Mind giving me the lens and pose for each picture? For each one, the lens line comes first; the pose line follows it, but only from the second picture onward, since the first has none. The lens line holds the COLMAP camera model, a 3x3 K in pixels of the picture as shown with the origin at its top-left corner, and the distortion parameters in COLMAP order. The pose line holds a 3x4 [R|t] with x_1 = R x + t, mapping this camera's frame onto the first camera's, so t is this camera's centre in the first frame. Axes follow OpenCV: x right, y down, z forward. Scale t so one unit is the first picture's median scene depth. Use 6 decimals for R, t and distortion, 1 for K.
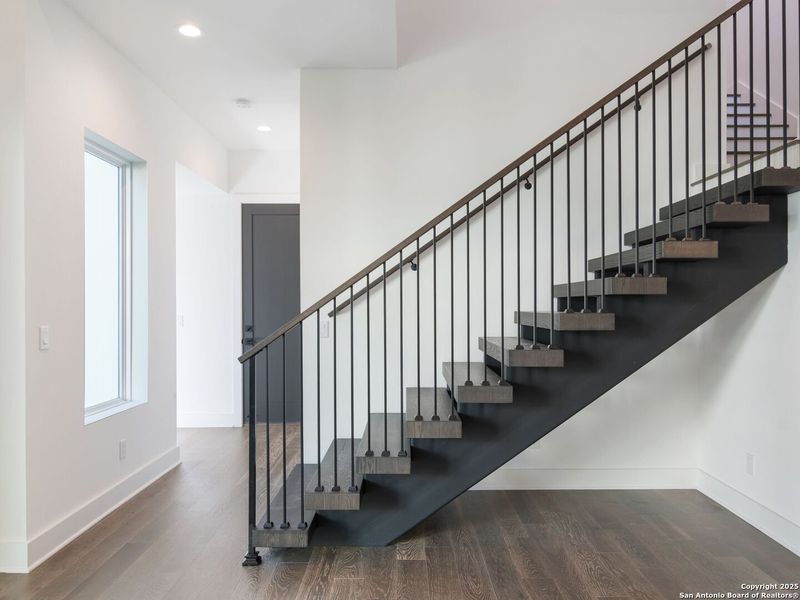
lens RADIAL K [[613.0, 0, 400.0], [0, 613.0, 300.0], [0, 0, 1]] dist [0.005806, 0.002290]
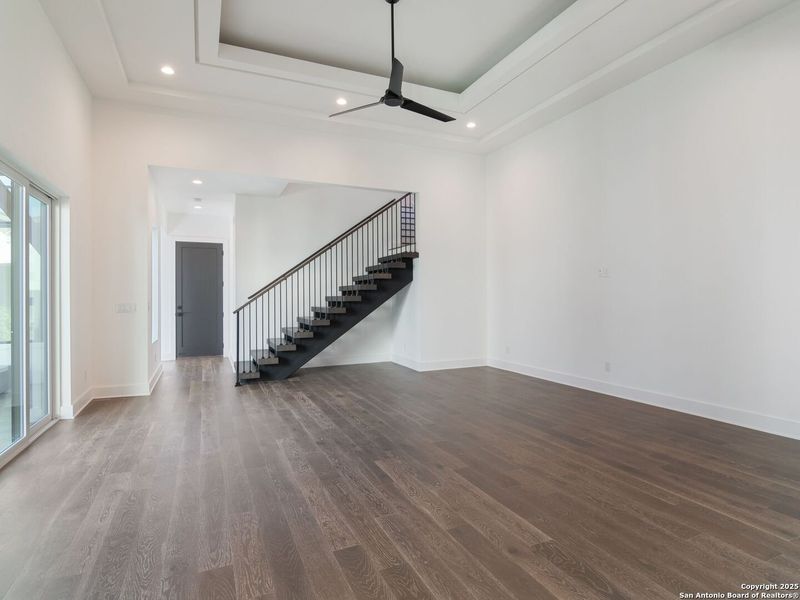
lens RADIAL K [[435.1, 0, 400.0], [0, 435.1, 300.0], [0, 0, 1]] dist [-0.003586, -0.000565]
pose [[0.916847, -0.004933, 0.399209, -0.306464], [0.000788, 0.999944, 0.010546, 0.016876], [-0.399239, -0.009355, 0.916799, -0.959825]]
